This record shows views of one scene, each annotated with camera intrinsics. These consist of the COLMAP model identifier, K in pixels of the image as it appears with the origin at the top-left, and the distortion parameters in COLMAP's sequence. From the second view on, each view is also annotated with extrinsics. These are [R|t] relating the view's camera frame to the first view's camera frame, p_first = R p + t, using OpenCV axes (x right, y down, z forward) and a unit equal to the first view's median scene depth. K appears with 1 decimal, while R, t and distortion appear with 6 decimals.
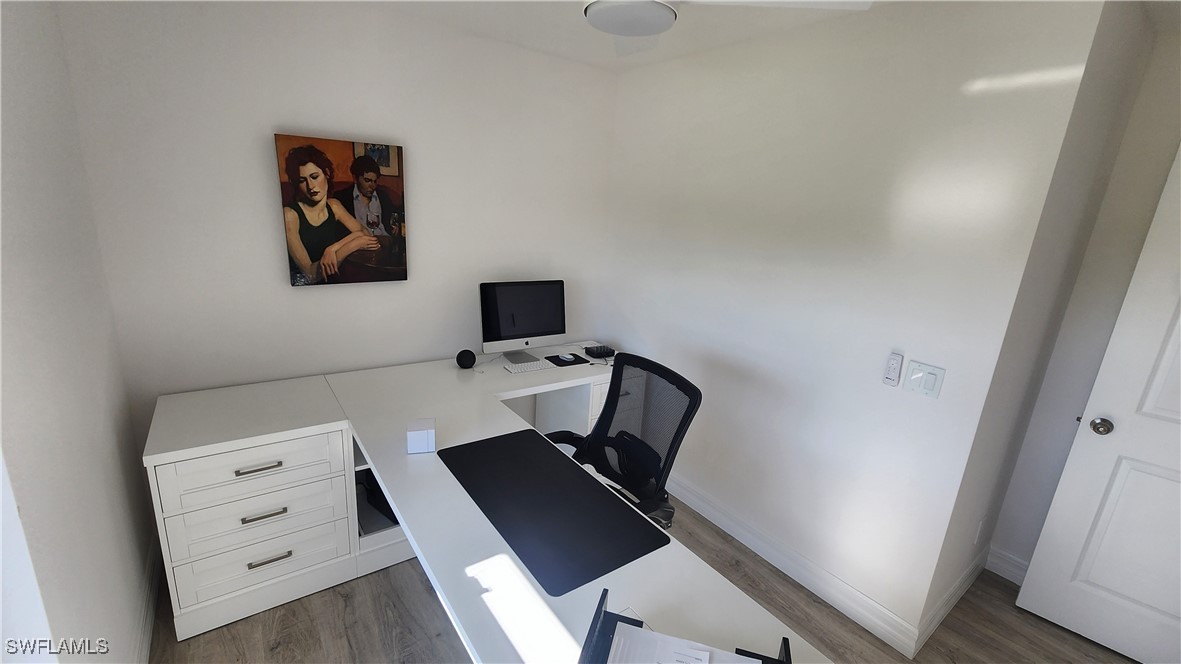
lens RADIAL K [[487.6, 0, 590.5], [0, 487.6, 332.0], [0, 0, 1]] dist [0.000788, -0.000029]
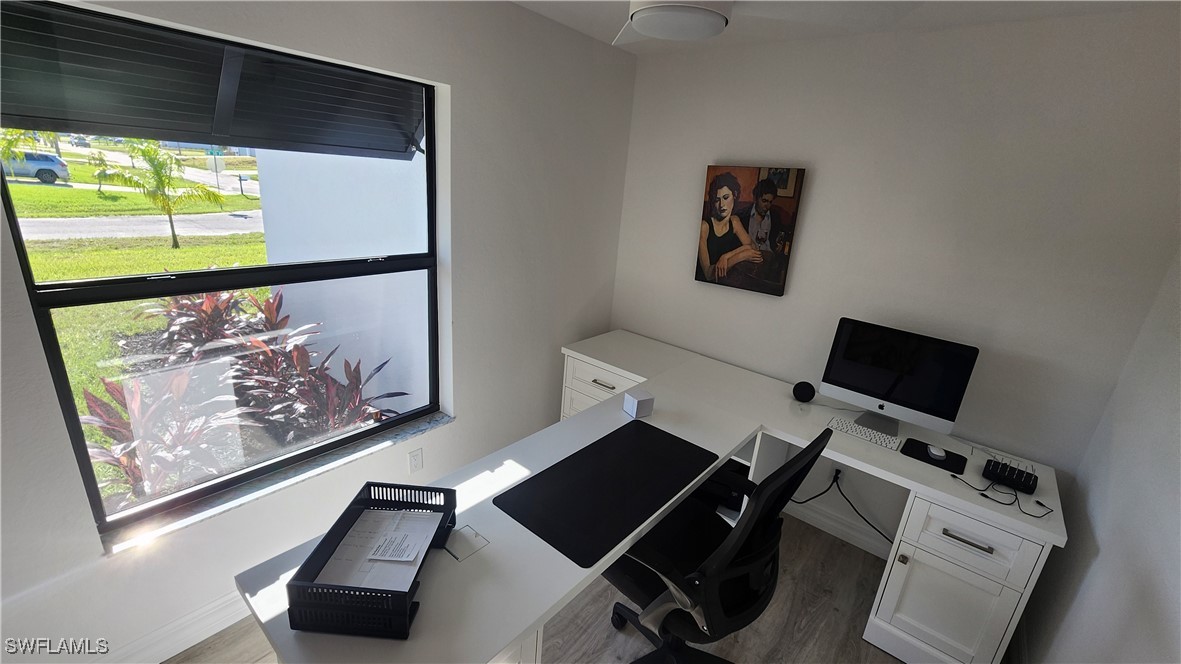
lens RADIAL K [[487.6, 0, 590.5], [0, 487.6, 332.0], [0, 0, 1]] dist [0.000788, -0.000029]
pose [[0.246782, 0.250776, -0.936061, 0.559377], [-0.308147, 0.936108, 0.169549, -0.095704], [0.918773, 0.246602, 0.308291, 0.360869]]
